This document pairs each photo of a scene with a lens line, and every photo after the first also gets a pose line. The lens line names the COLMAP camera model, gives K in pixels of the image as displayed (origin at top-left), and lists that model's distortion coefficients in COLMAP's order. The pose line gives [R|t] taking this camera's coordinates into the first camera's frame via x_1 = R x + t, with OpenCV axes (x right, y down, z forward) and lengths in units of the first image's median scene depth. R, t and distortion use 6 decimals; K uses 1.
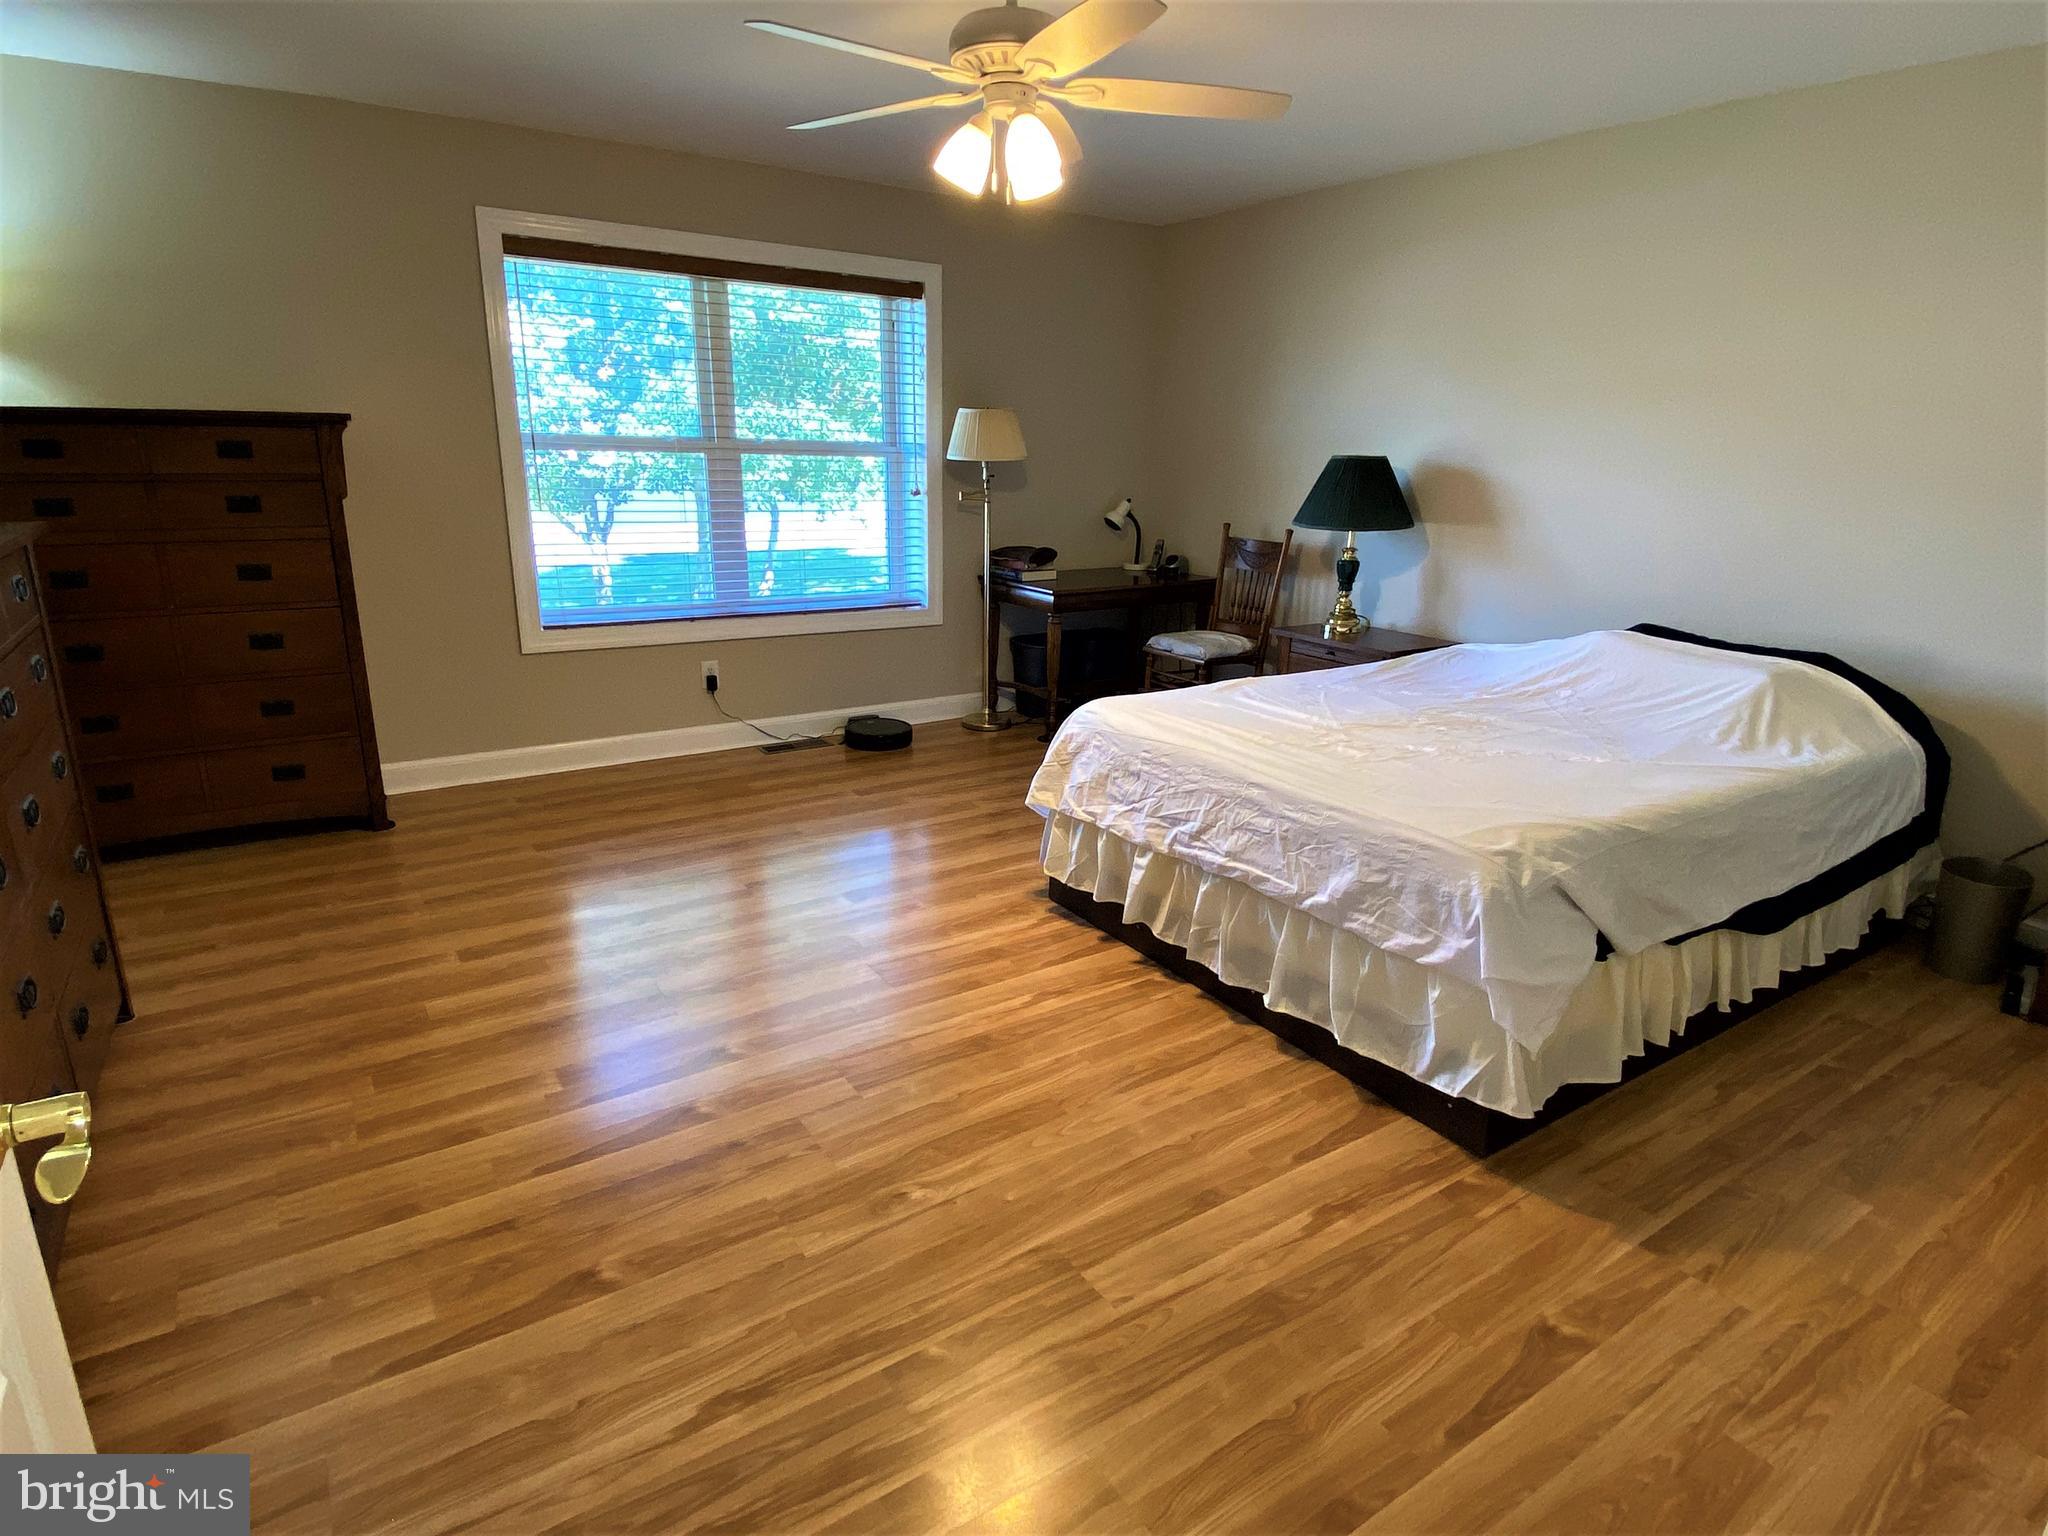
lens RADIAL K [[1138.8, 0, 1023.0], [0, 1138.8, 762.4], [0, 0, 1]] dist [0.013314, -0.007565]
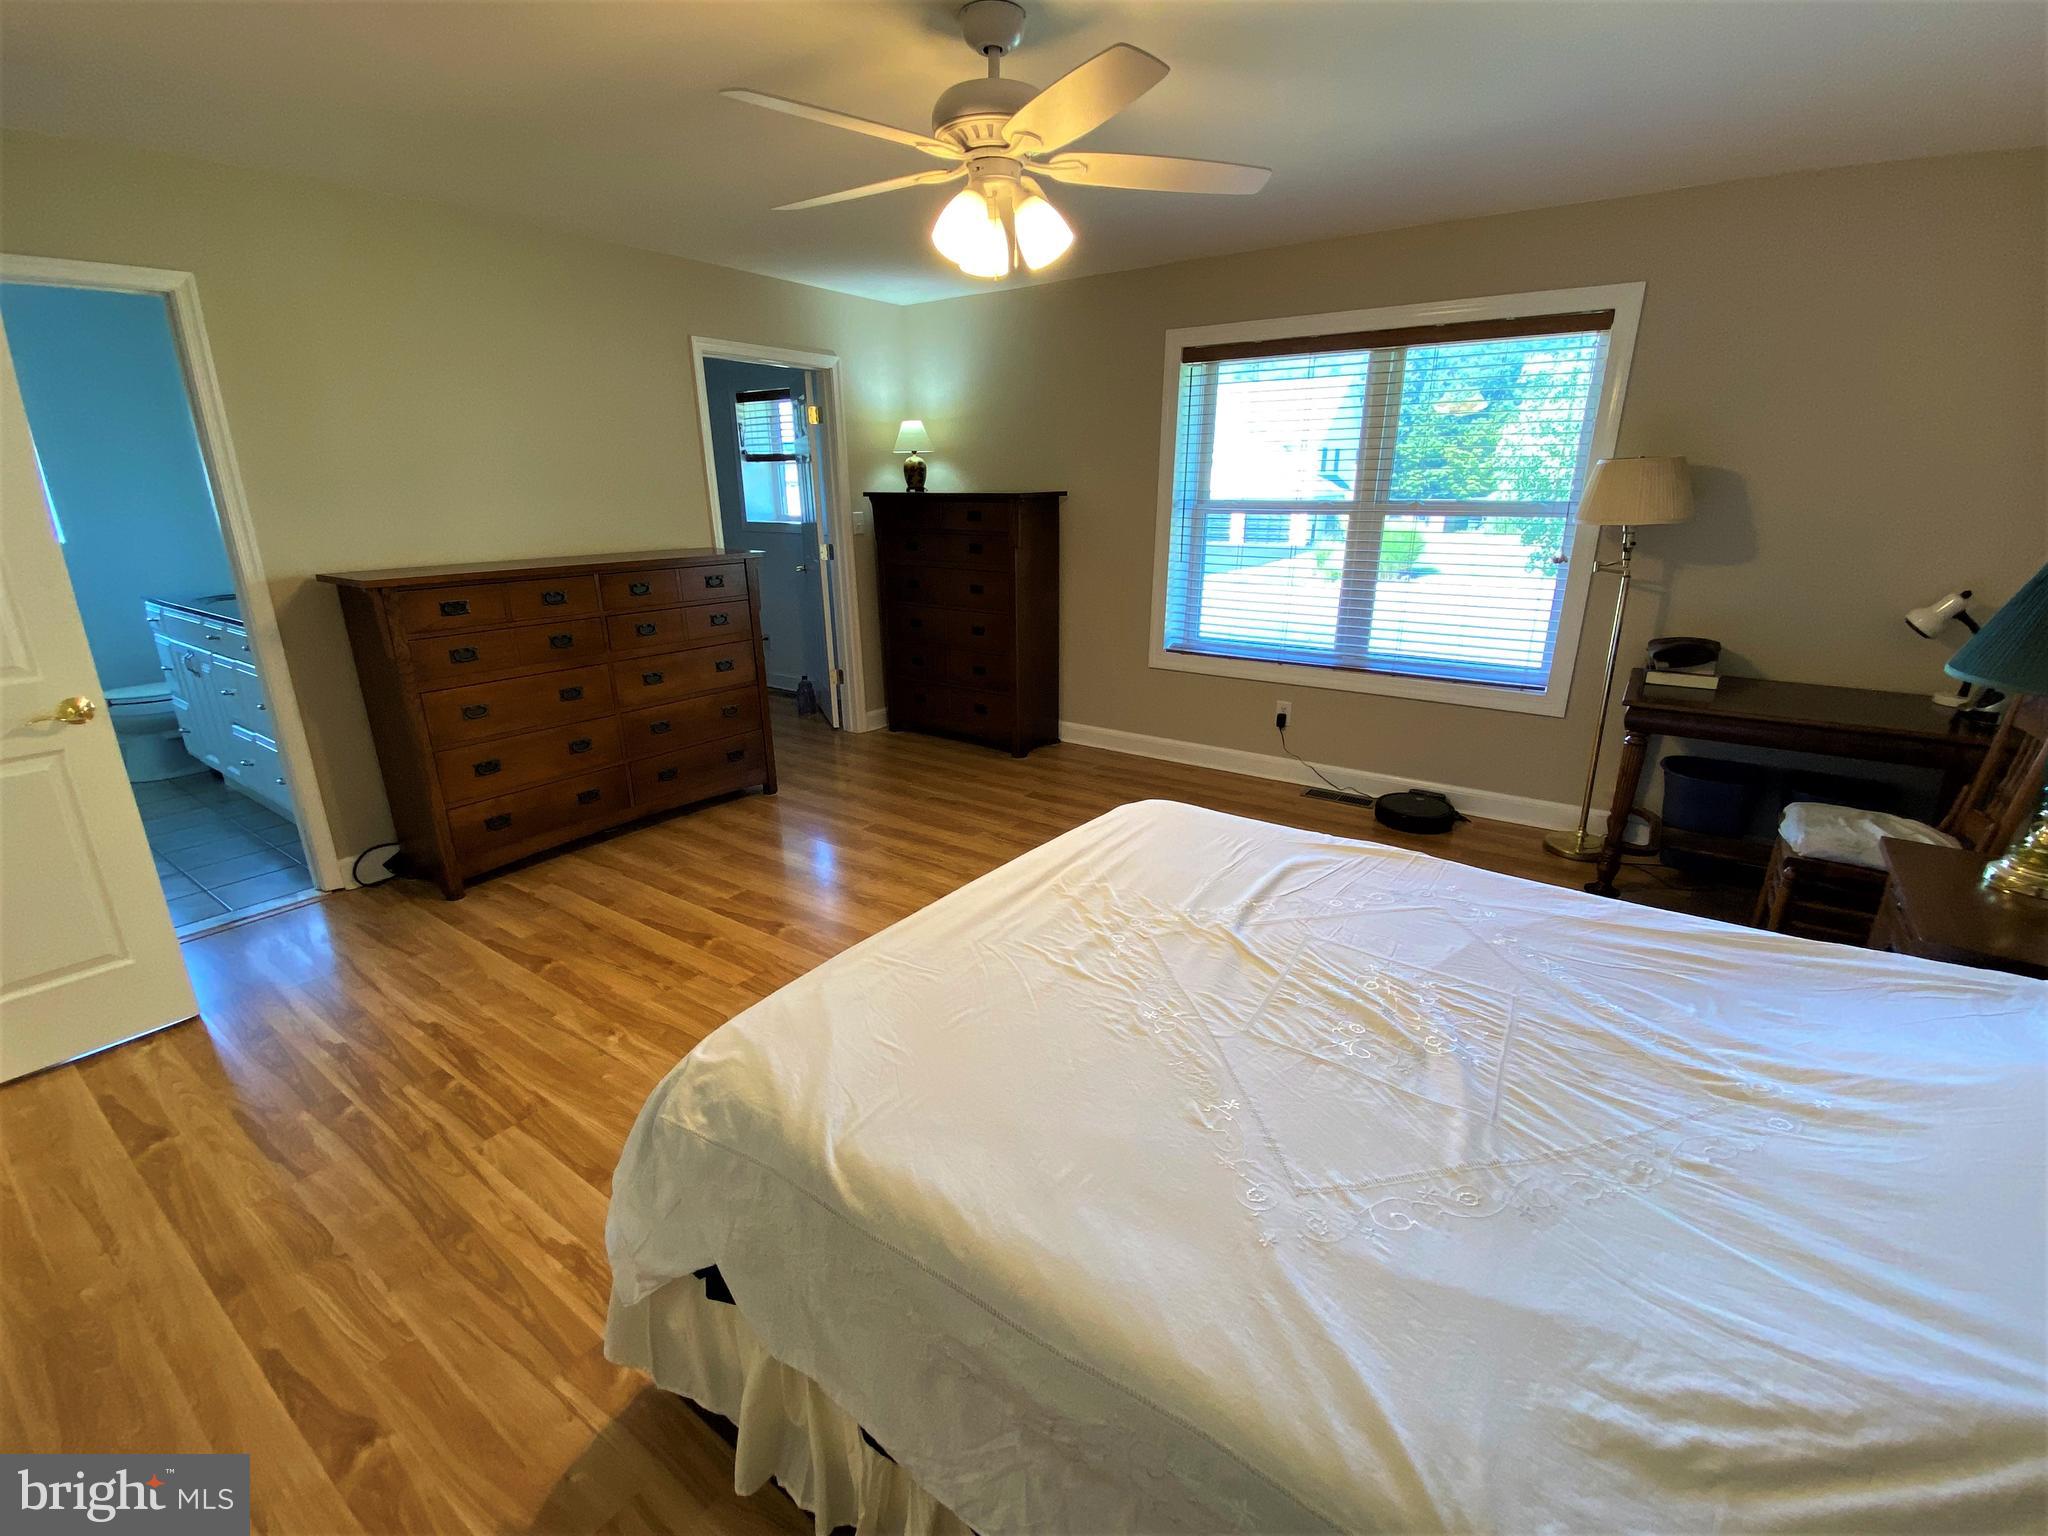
lens RADIAL K [[907.7, 0, 1027.1], [0, 907.7, 771.9], [0, 0, 1]] dist [-0.003525, -0.005981]
pose [[0.343947, 0.261931, -0.901716, 0.603881], [-0.241136, 0.952739, 0.184774, -0.165226], [0.907498, 0.153884, 0.390853, 0.565224]]
